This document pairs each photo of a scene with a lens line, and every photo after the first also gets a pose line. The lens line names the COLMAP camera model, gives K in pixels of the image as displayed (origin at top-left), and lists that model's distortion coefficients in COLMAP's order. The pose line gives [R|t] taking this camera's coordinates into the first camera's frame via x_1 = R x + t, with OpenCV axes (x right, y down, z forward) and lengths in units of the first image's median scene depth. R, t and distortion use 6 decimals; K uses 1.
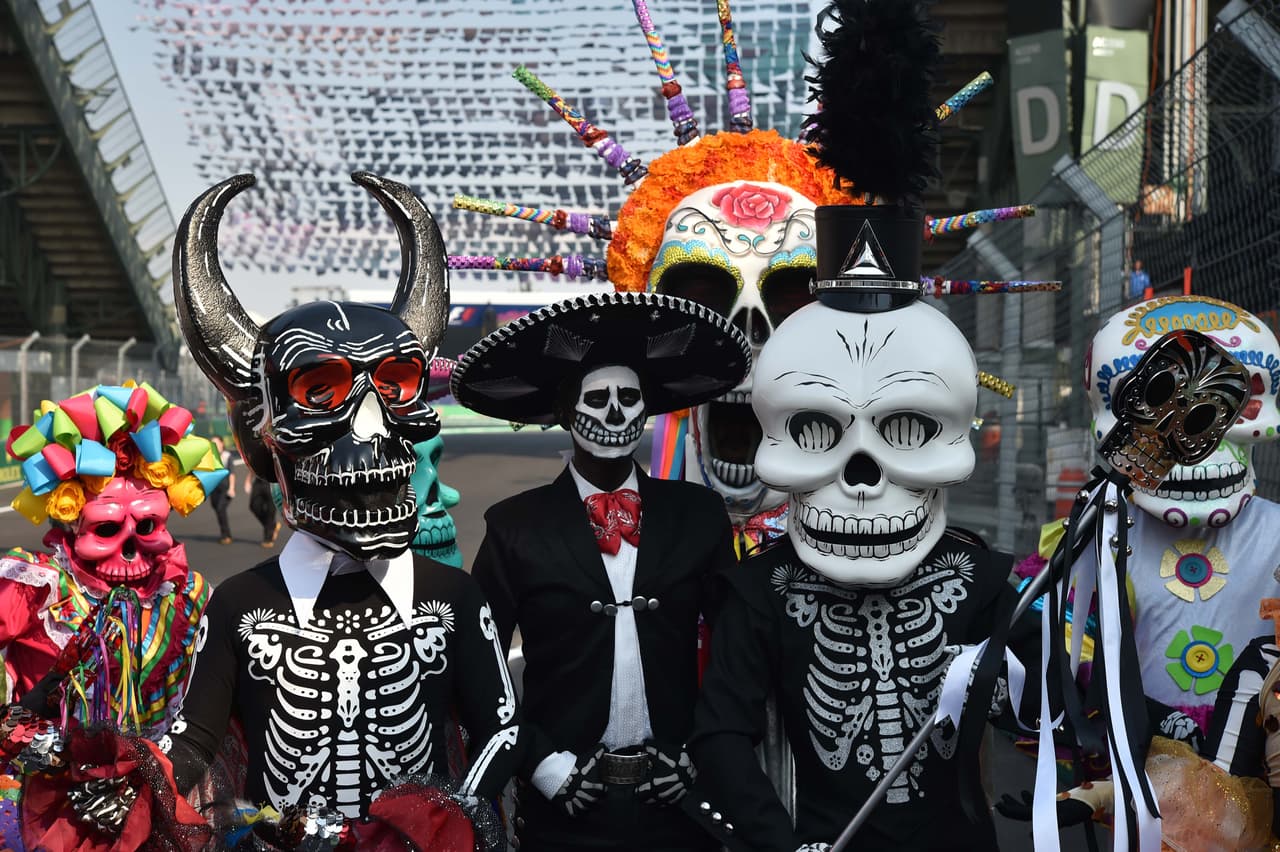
lens RADIAL K [[2198.6, 0, 640.0], [0, 2198.6, 426.0], [0, 0, 1]] dist [-0.039725, 0.955377]
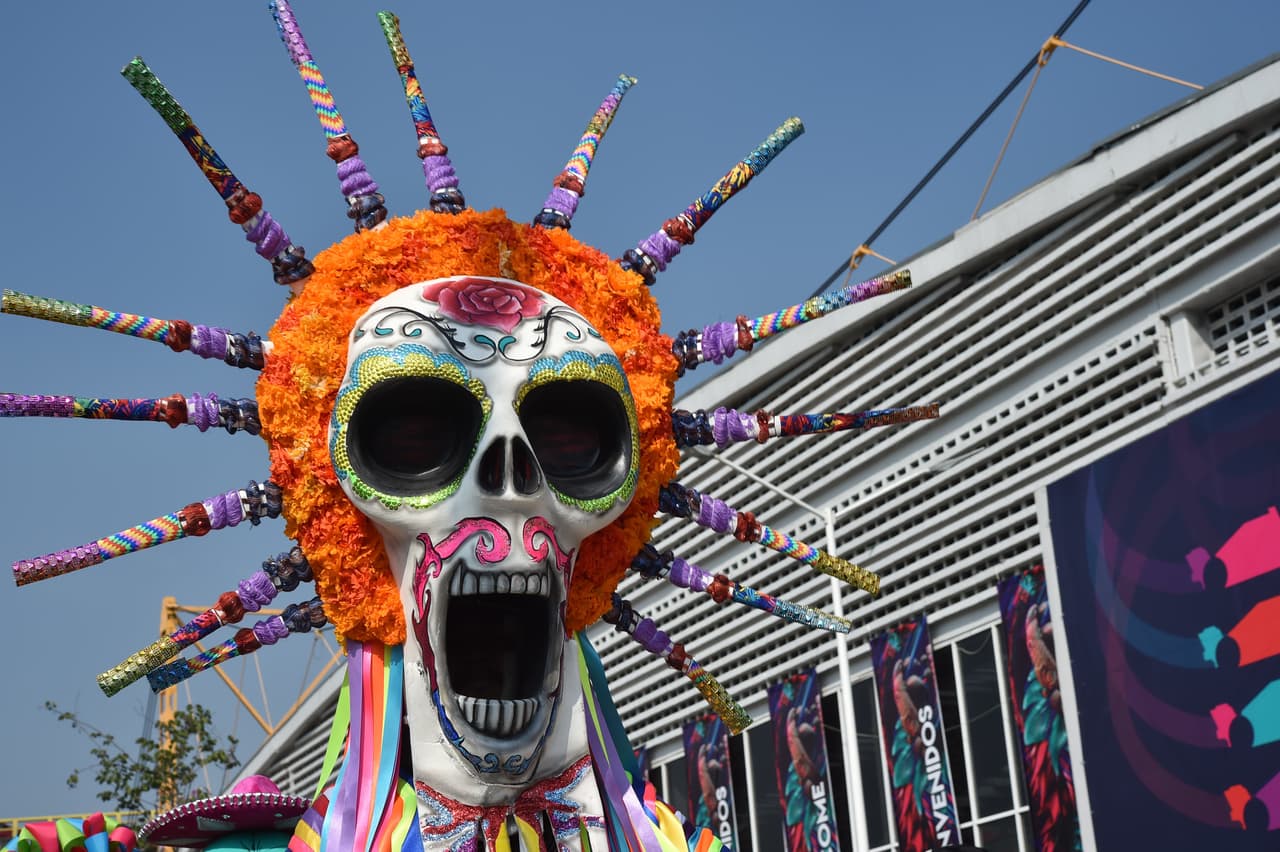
lens RADIAL K [[2198.6, 0, 640.0], [0, 2198.6, 426.0], [0, 0, 1]] dist [-0.039725, 0.955377]
pose [[0.964270, -0.033798, 0.262758, -0.075602], [0.100363, 0.964504, -0.244253, 0.096382], [-0.245176, 0.261897, 0.933434, 0.392958]]
